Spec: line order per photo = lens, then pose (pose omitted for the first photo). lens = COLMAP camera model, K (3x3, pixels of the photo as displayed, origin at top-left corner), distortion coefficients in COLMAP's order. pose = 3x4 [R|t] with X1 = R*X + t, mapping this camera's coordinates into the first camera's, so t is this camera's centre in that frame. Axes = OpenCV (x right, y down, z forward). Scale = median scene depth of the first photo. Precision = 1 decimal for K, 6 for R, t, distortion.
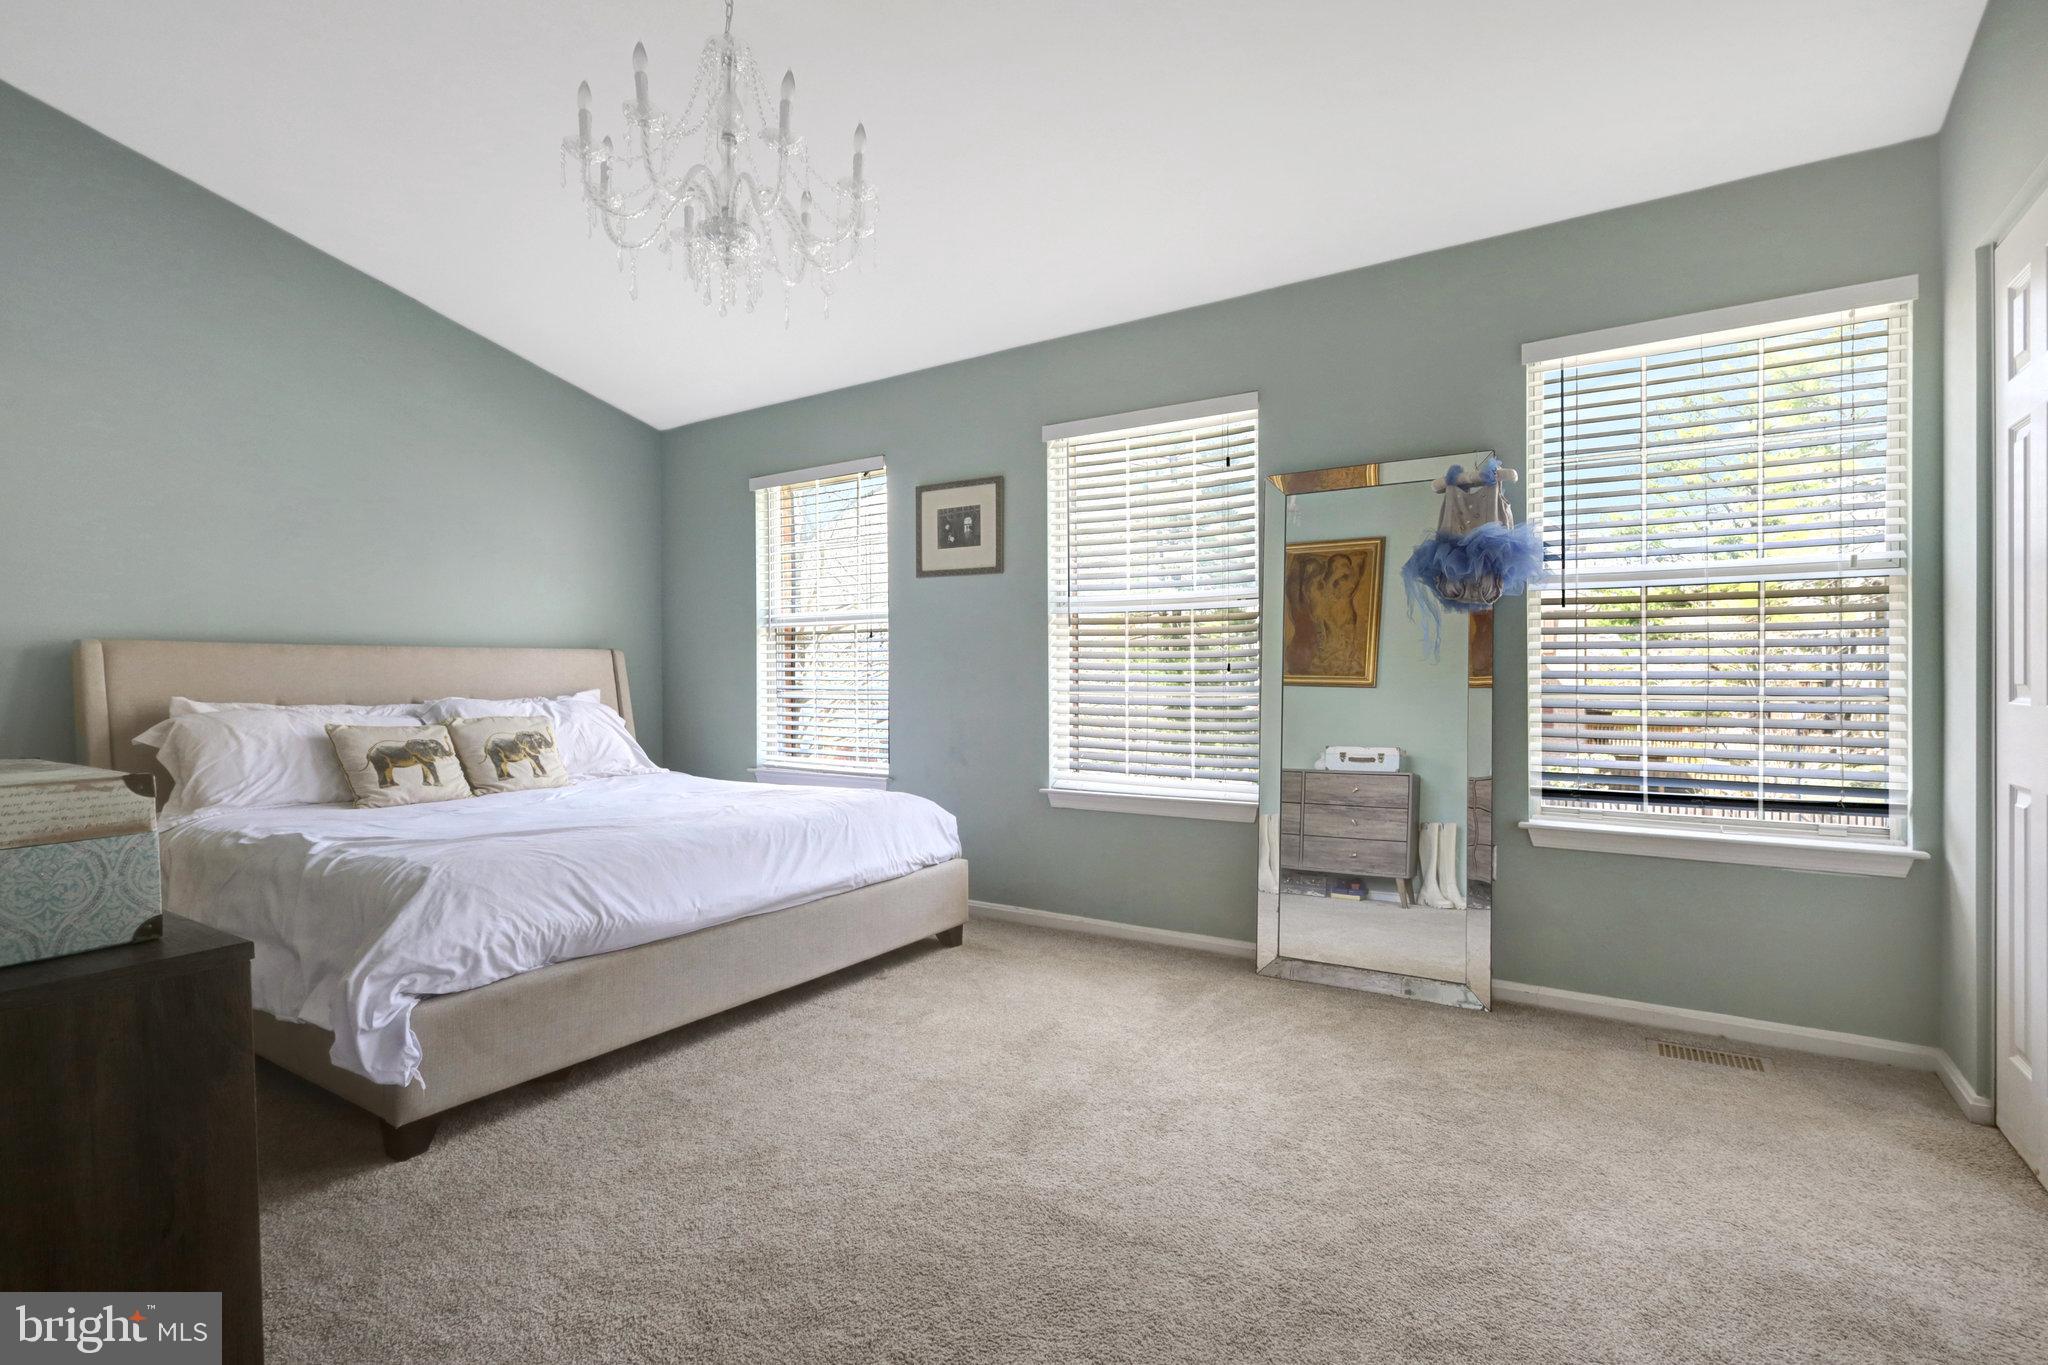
lens RADIAL K [[960.2, 0, 1015.3], [0, 960.2, 677.8], [0, 0, 1]] dist [-0.001459, 0.000409]
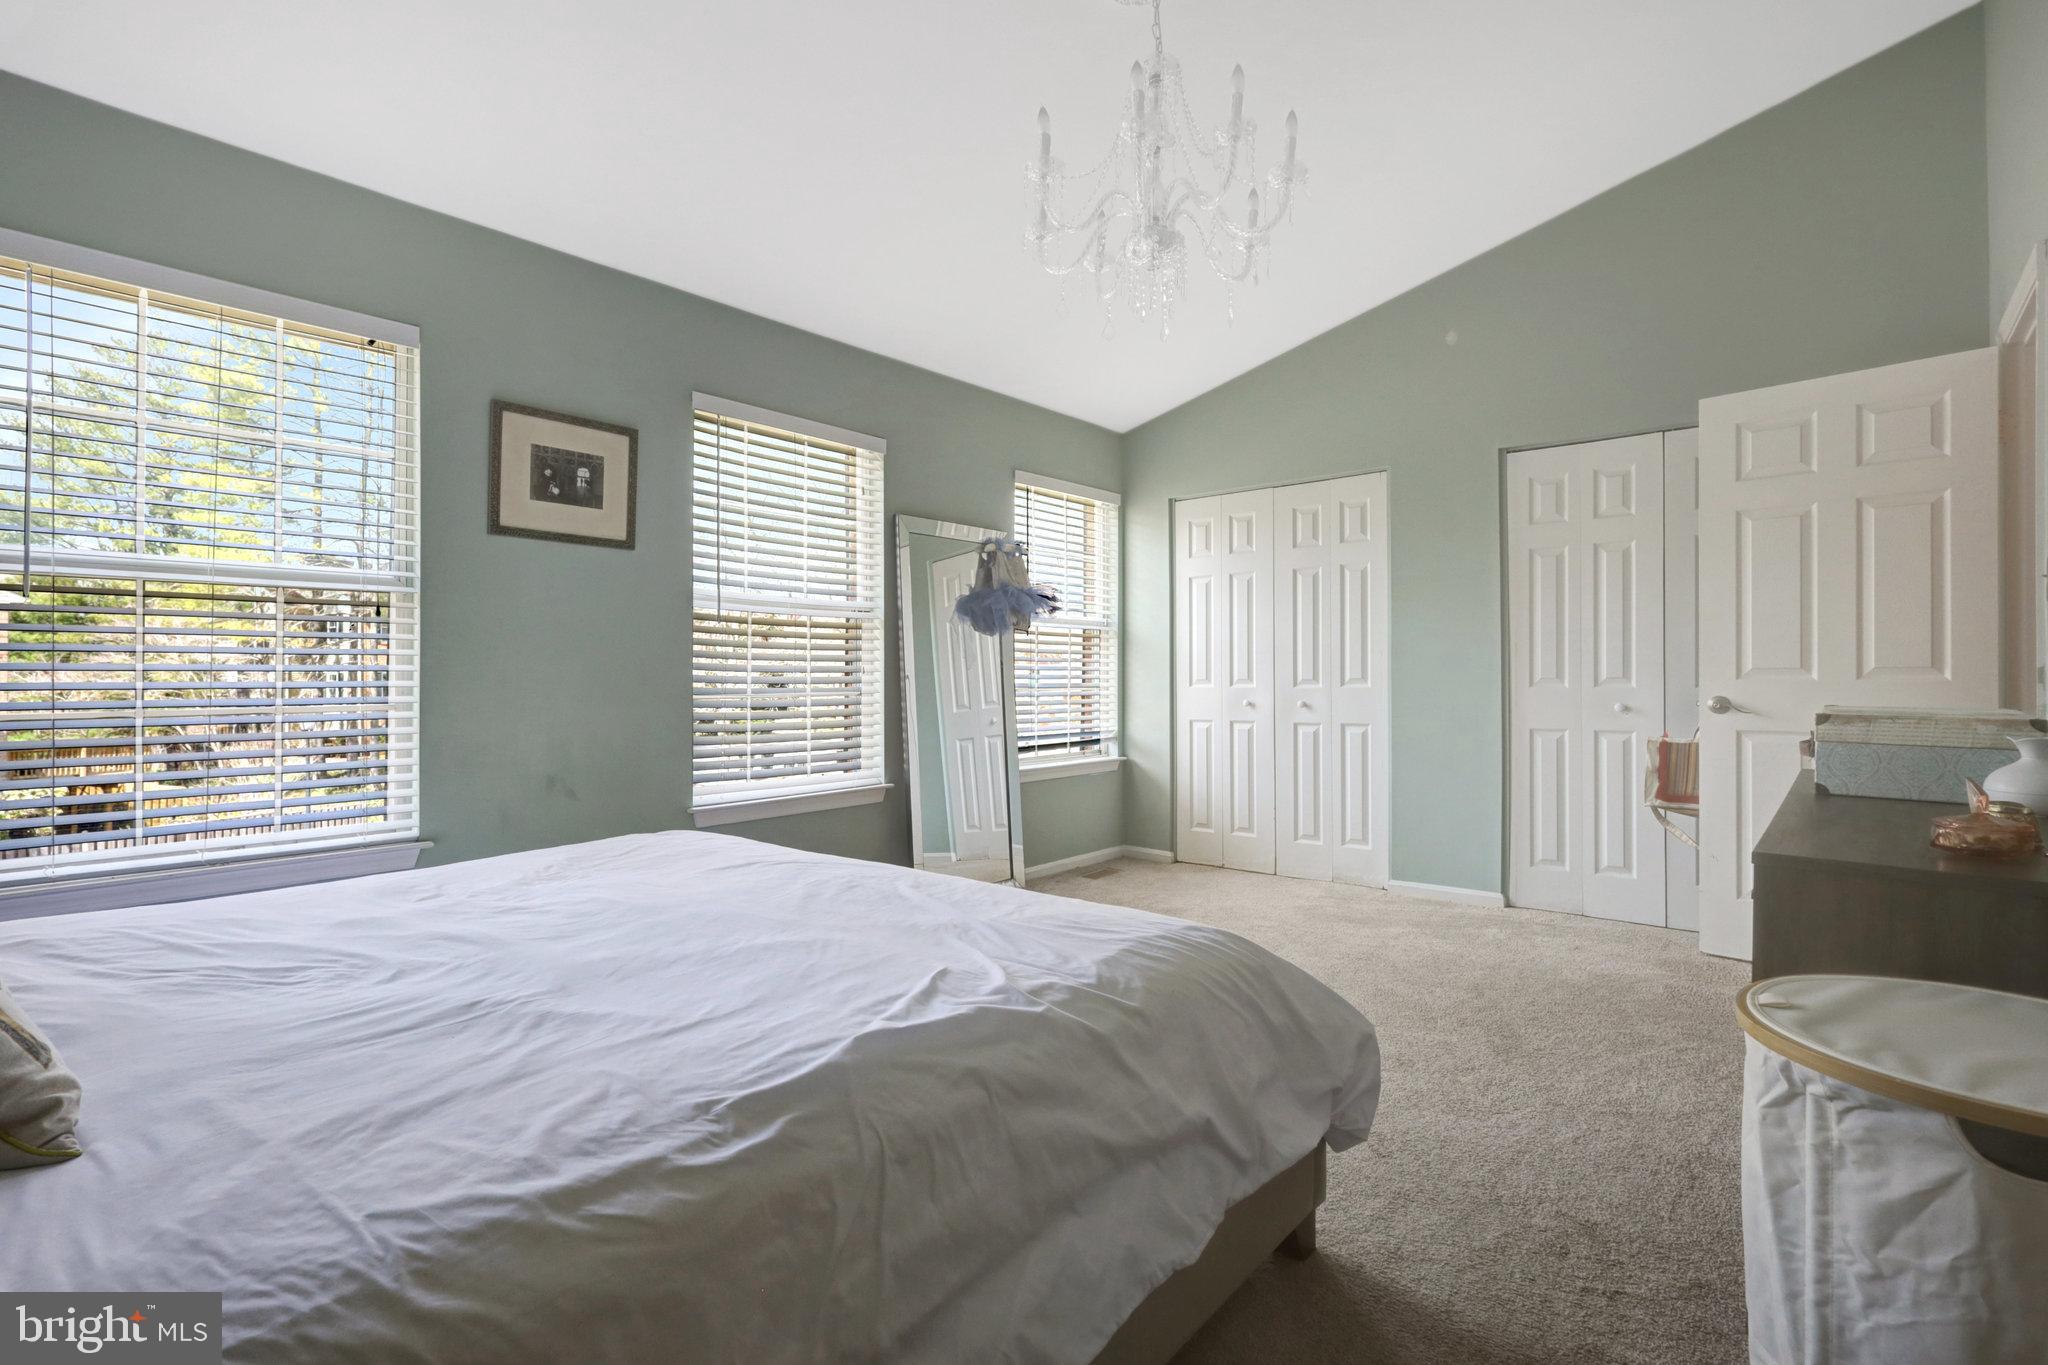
lens RADIAL K [[960.2, 0, 1015.3], [0, 960.2, 677.8], [0, 0, 1]] dist [-0.001459, 0.000409]
pose [[0.126247, 0.000660, 0.991999, -0.754044], [0.004338, 0.999990, -0.001217, 0.000061], [-0.991989, 0.004457, 0.126242, 0.569230]]
